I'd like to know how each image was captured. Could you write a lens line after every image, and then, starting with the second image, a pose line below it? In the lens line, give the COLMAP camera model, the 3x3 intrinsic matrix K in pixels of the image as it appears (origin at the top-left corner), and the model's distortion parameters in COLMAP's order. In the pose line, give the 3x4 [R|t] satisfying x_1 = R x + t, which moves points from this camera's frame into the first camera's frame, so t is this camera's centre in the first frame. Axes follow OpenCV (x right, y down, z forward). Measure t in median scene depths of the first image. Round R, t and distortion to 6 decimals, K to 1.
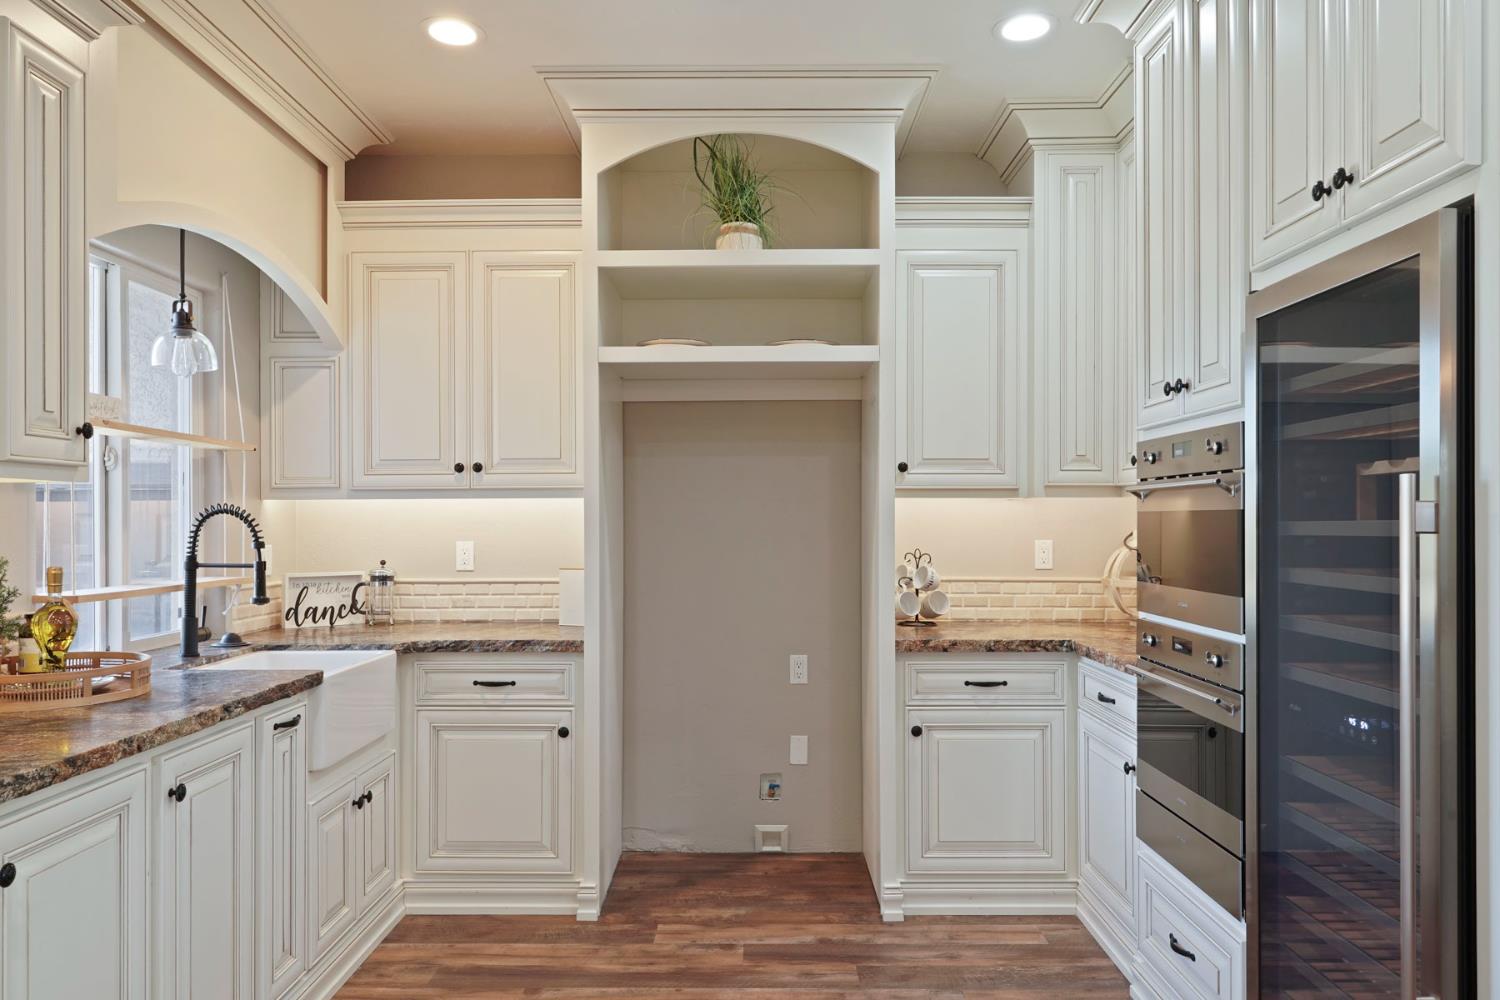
lens RADIAL K [[1035.6, 0, 749.1], [0, 1035.6, 521.0], [0, 0, 1]] dist [0.002854, 0.001795]
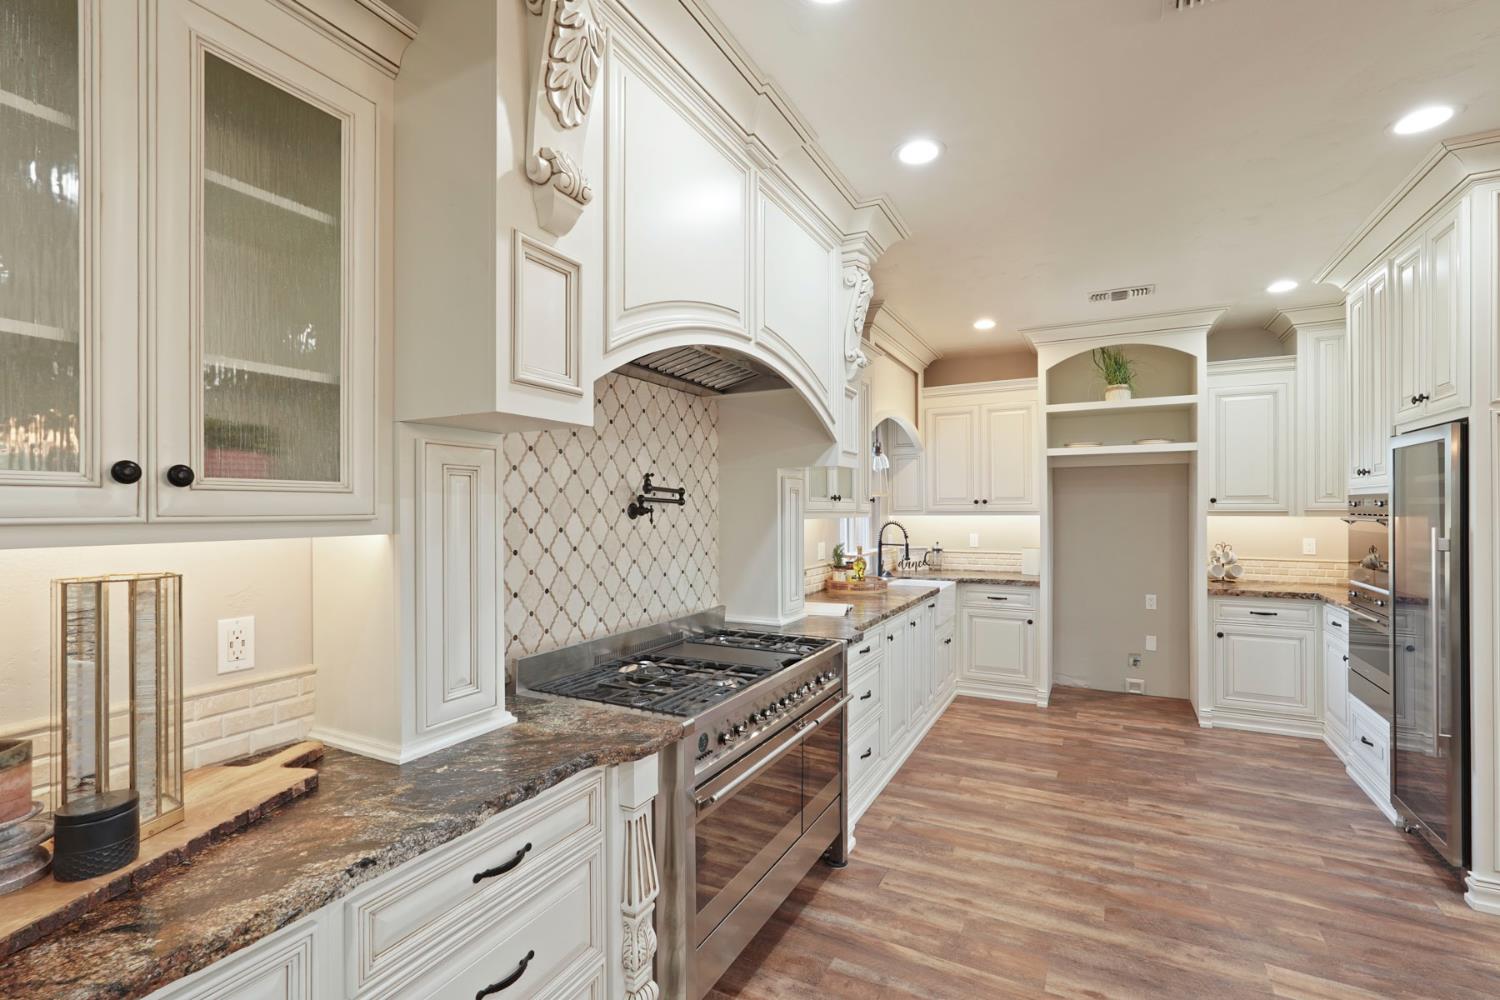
lens RADIAL K [[665.3, 0, 757.8], [0, 665.3, 507.0], [0, 0, 1]] dist [-0.012342, 0.009329]
pose [[0.886771, -0.002190, -0.462205, -0.037125], [0.001943, 0.999998, -0.001010, -0.043319], [0.462206, -0.000002, 0.886773, -0.537574]]
